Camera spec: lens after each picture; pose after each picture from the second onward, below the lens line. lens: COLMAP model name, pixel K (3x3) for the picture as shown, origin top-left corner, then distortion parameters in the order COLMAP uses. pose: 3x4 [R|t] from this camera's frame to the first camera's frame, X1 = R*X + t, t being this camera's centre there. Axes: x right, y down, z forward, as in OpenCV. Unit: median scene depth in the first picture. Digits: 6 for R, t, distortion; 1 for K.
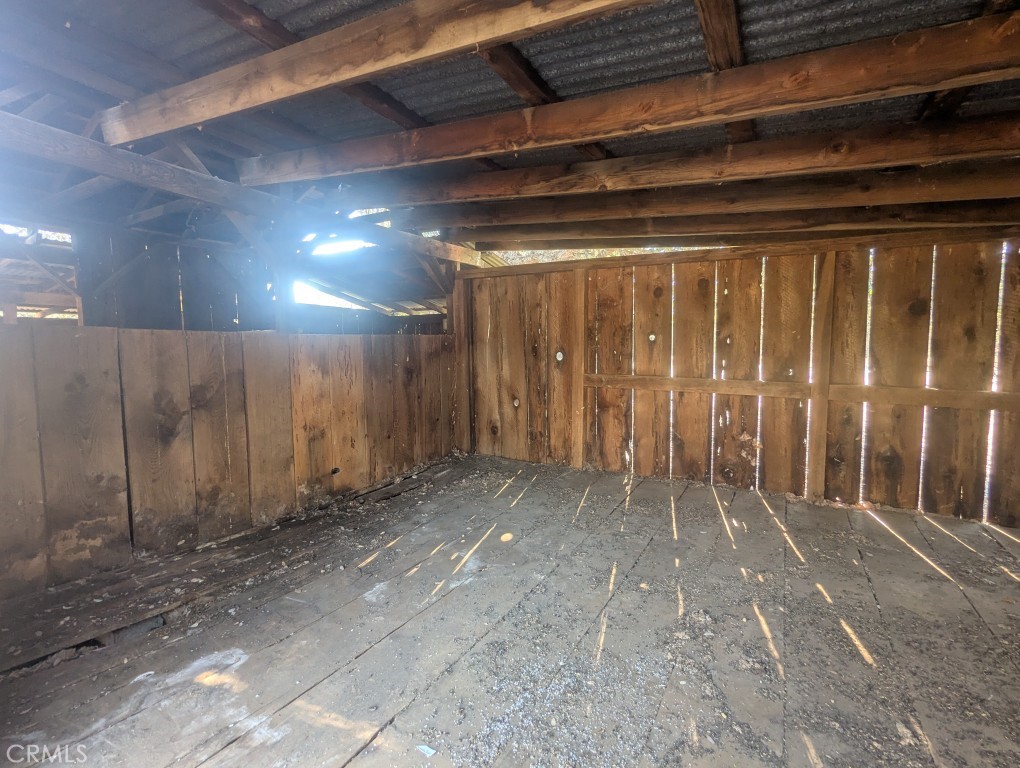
lens RADIAL K [[486.4, 0, 506.5], [0, 486.4, 385.6], [0, 0, 1]] dist [-0.000404, 0.000369]
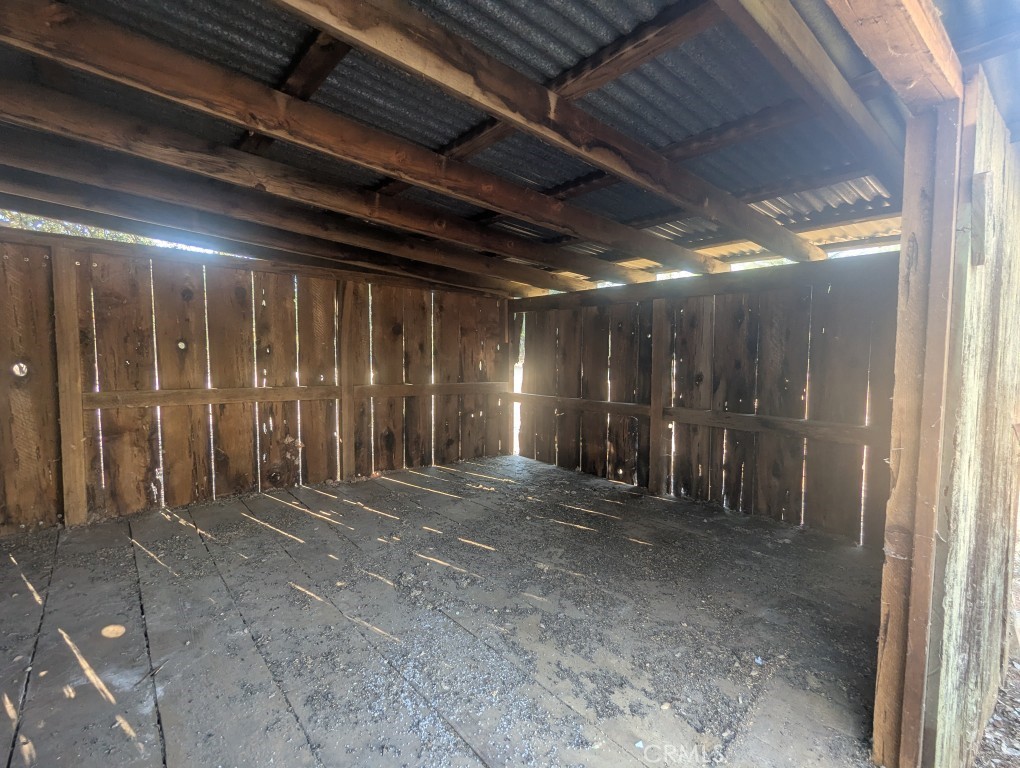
lens RADIAL K [[486.4, 0, 506.5], [0, 486.4, 385.6], [0, 0, 1]] dist [-0.000404, 0.000369]
pose [[0.341917, -0.058947, 0.937879, -0.381563], [0.070681, 0.996817, 0.036884, -0.021058], [-0.937068, 0.053679, 0.344996, 0.186702]]
